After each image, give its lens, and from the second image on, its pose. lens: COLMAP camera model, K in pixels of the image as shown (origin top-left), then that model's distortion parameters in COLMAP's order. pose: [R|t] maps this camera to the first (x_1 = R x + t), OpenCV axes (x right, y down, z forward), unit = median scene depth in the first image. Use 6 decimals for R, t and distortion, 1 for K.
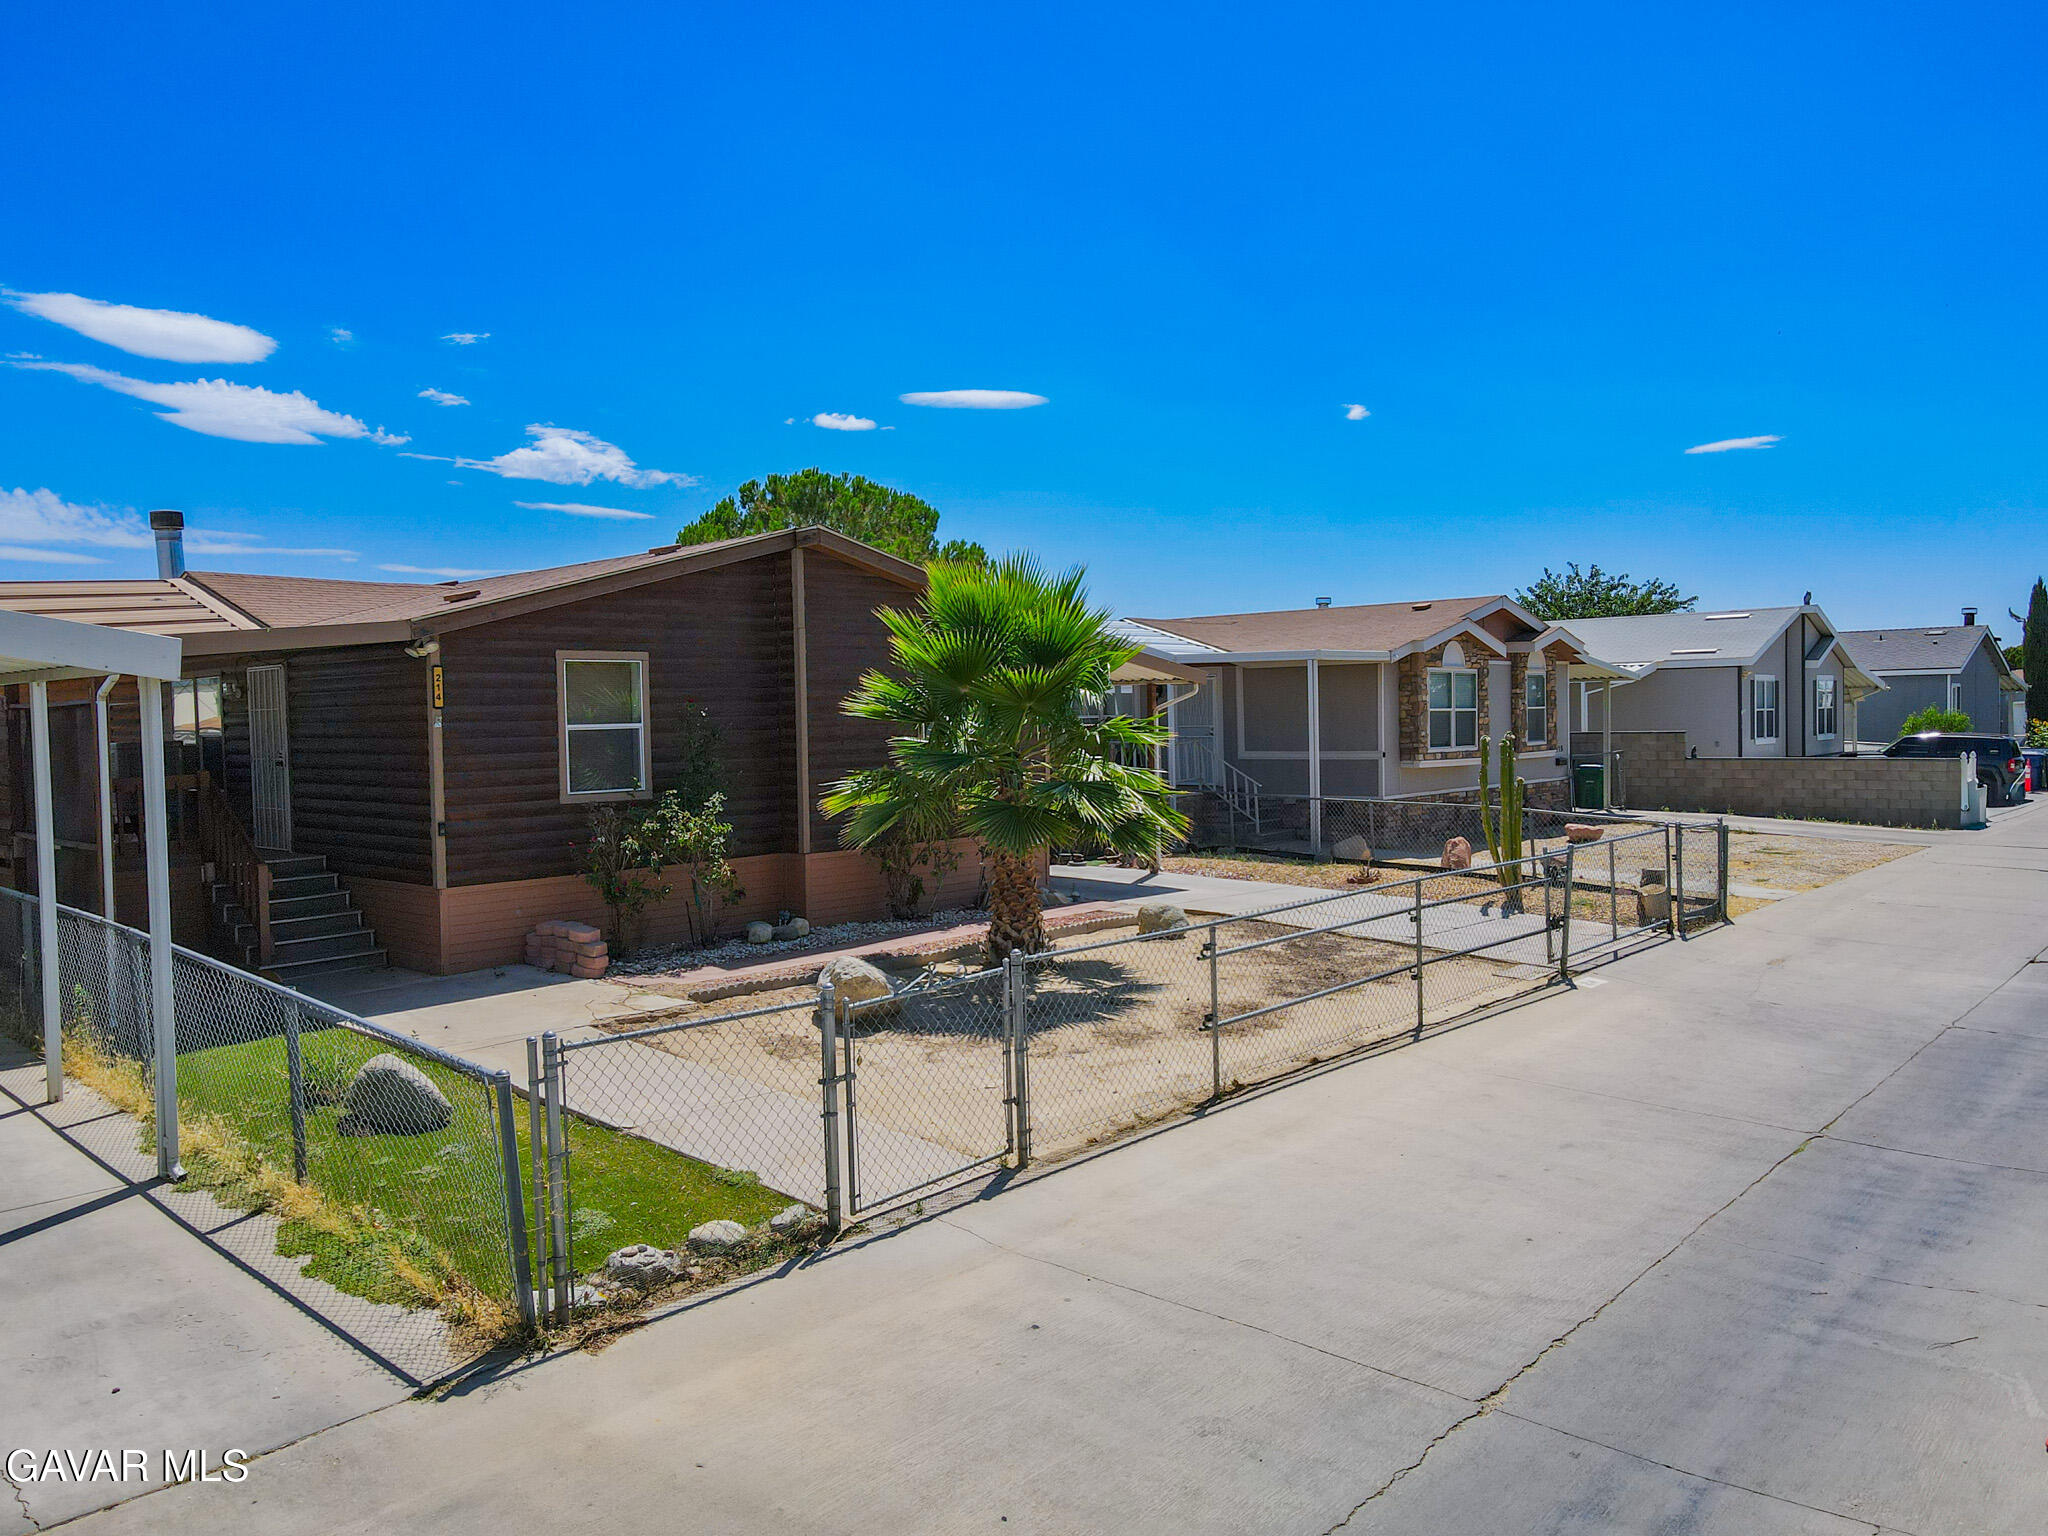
lens RADIAL K [[1516.8, 0, 1015.2], [0, 1516.8, 773.8], [0, 0, 1]] dist [-0.025937, 0.072955]
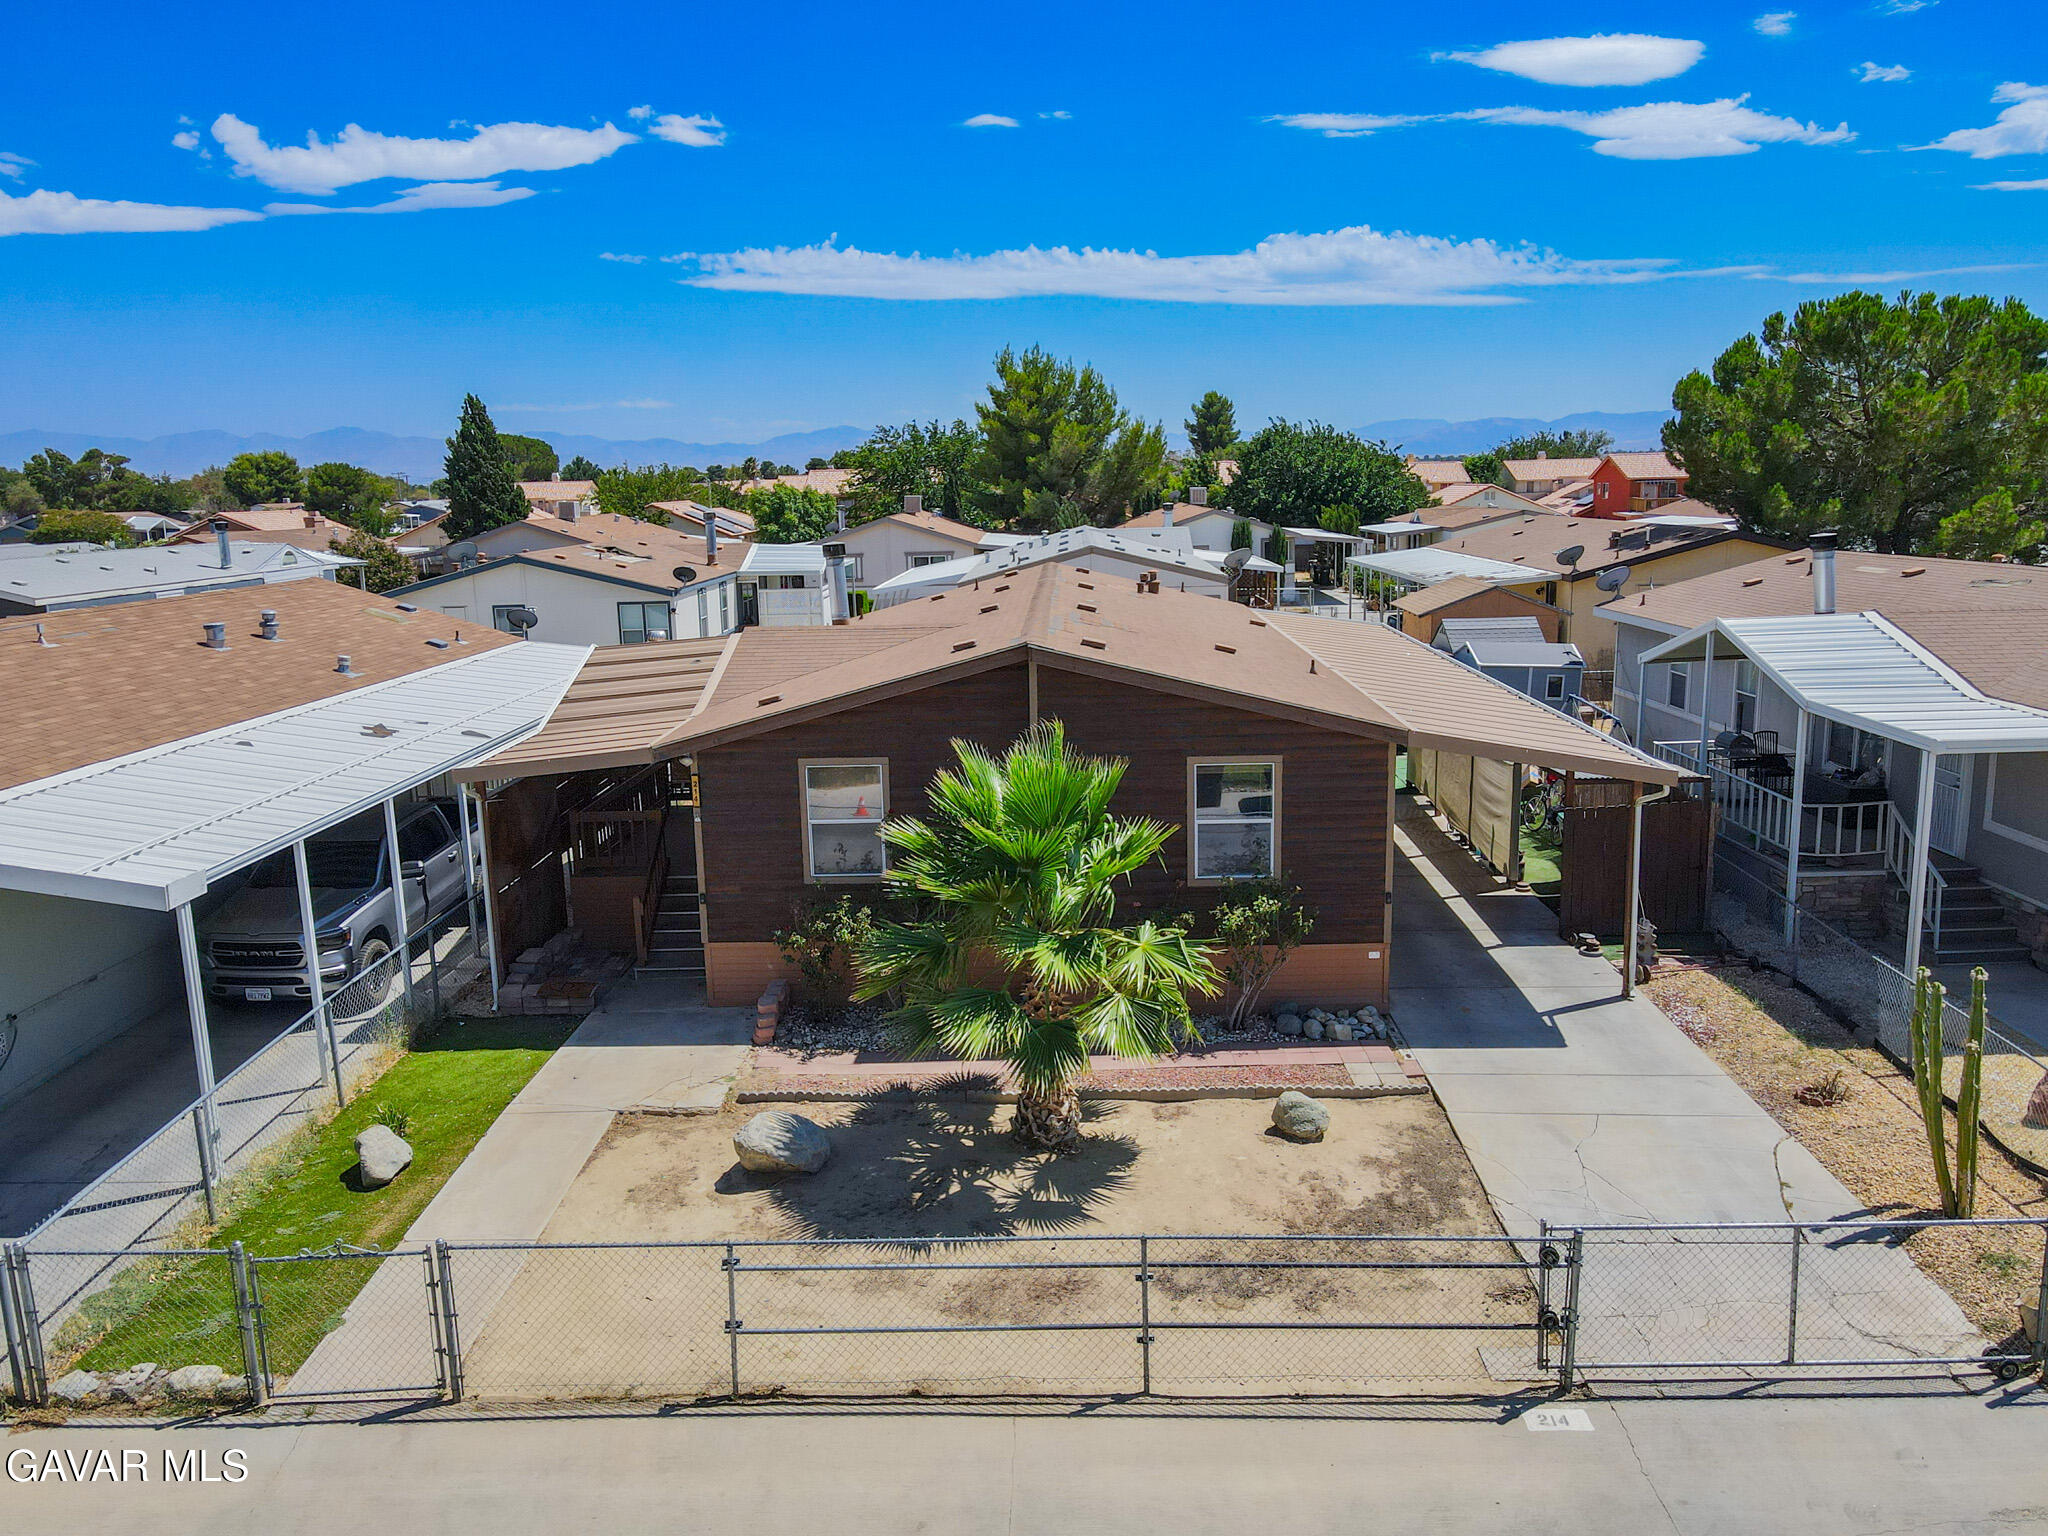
lens RADIAL K [[1516.8, 0, 1015.2], [0, 1516.8, 773.8], [0, 0, 1]] dist [-0.025937, 0.072955]
pose [[0.651867, 0.152877, -0.742764, 0.739069], [-0.018523, 0.982386, 0.185940, -0.313862], [0.758107, -0.107450, 0.643217, 0.385069]]
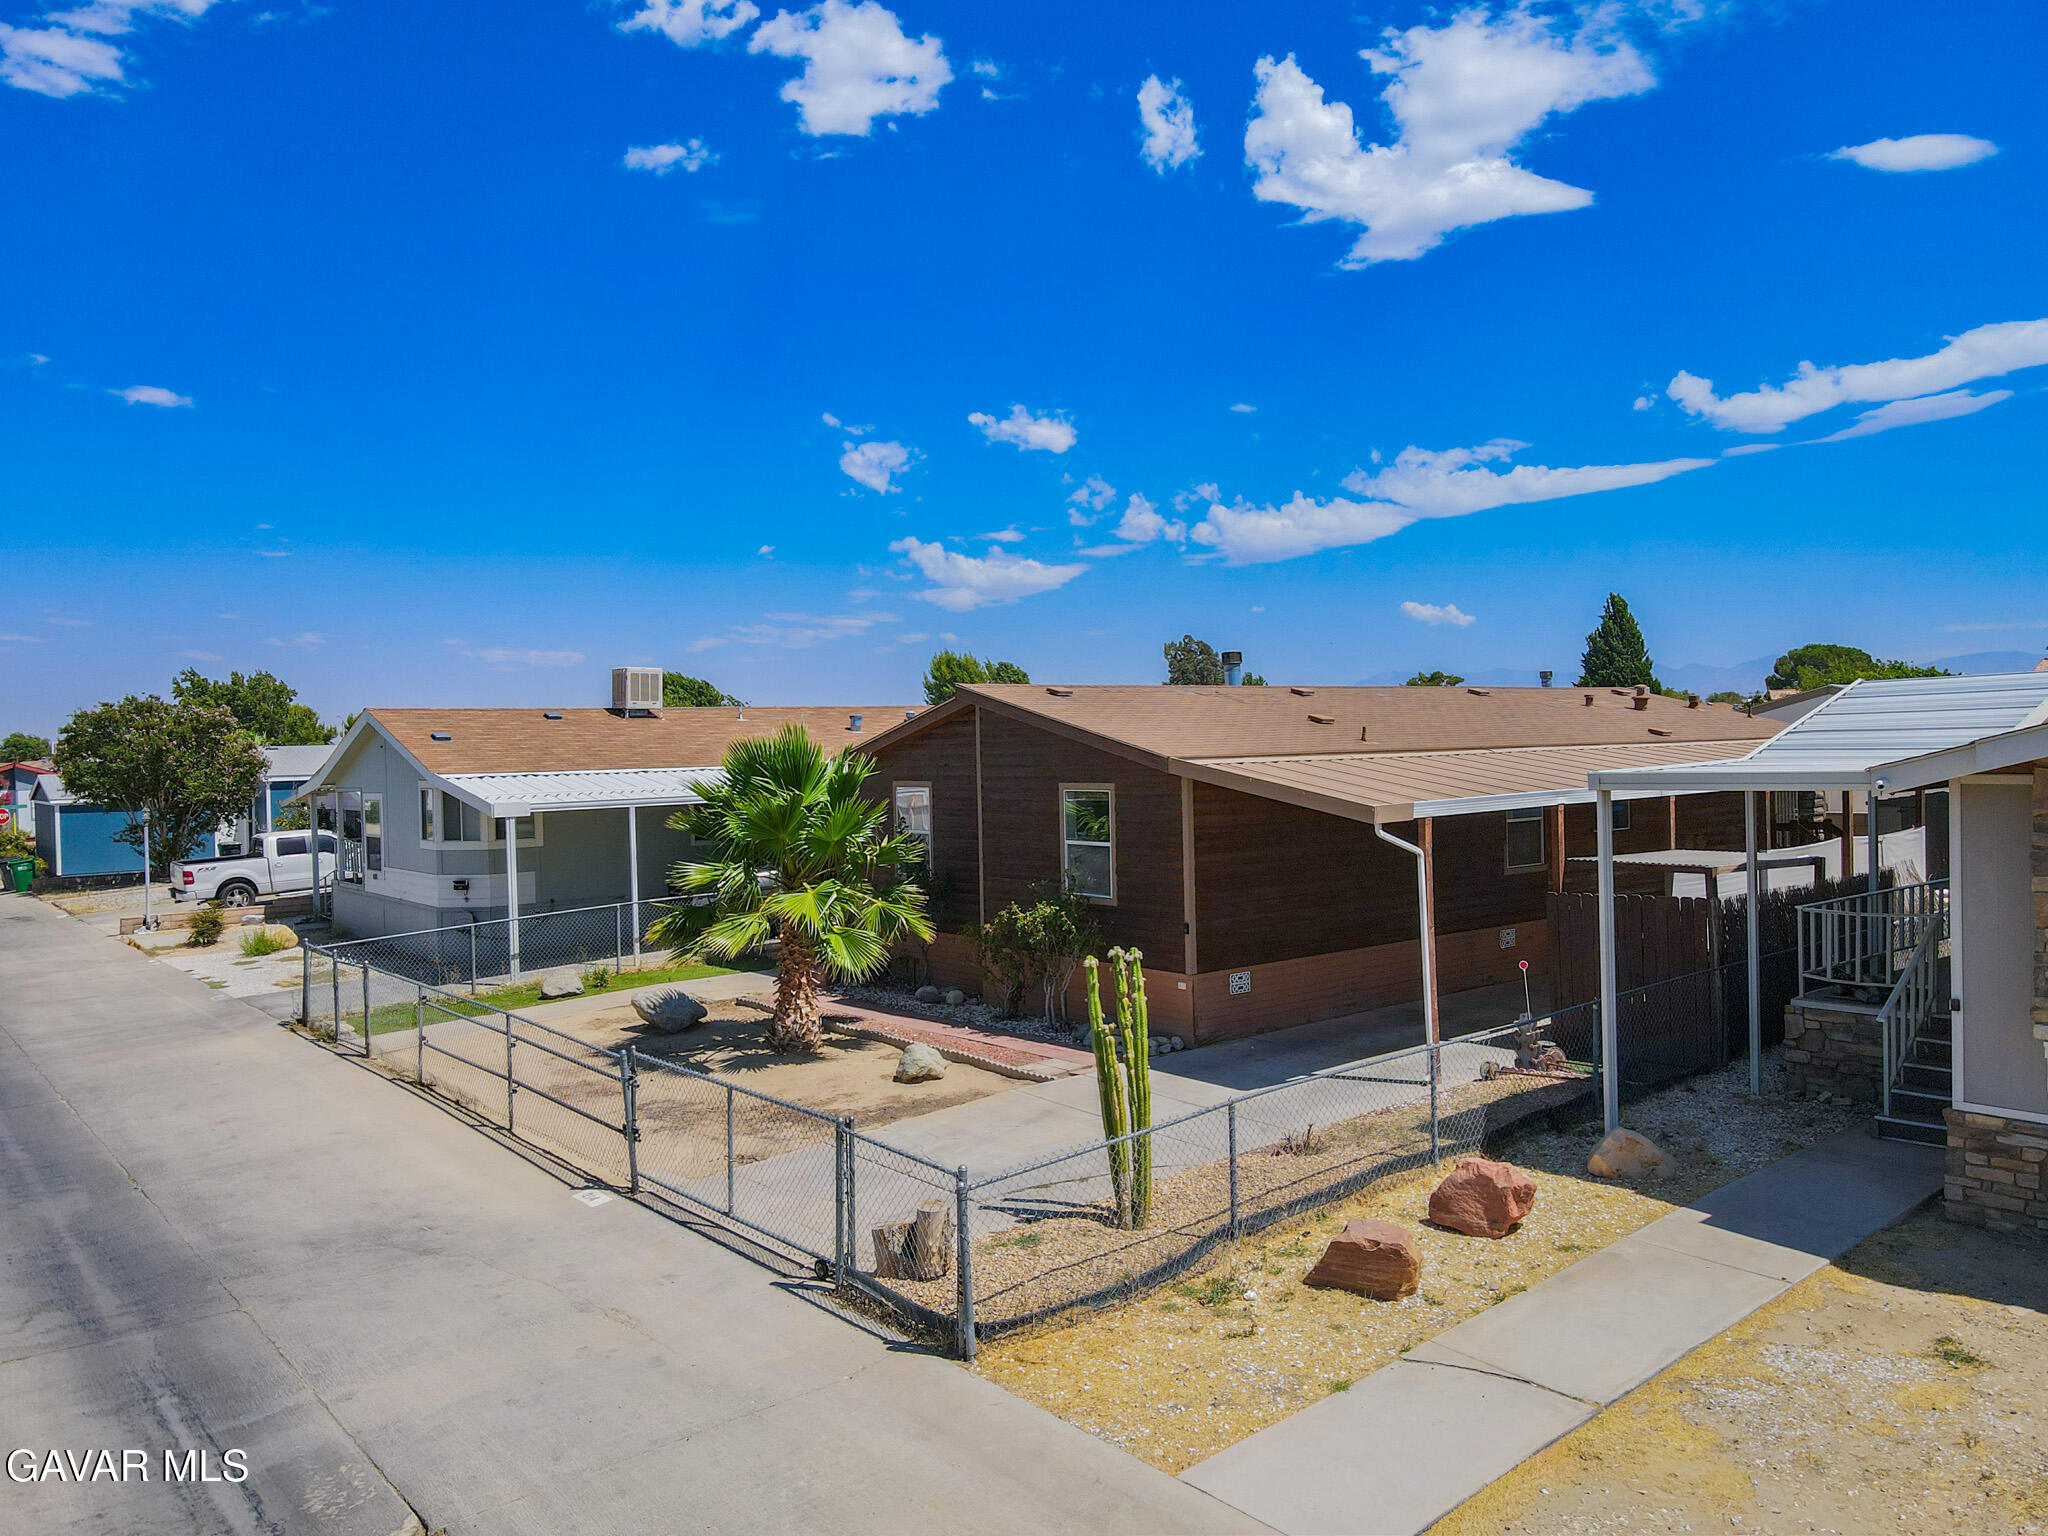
lens RADIAL K [[1516.8, 0, 1015.2], [0, 1516.8, 773.8], [0, 0, 1]] dist [-0.025937, 0.072955]
pose [[-0.162115, 0.050049, -0.985502, 1.316461], [-0.009556, 0.998586, 0.052286, -0.178222], [0.986726, 0.017894, -0.161408, 1.501035]]
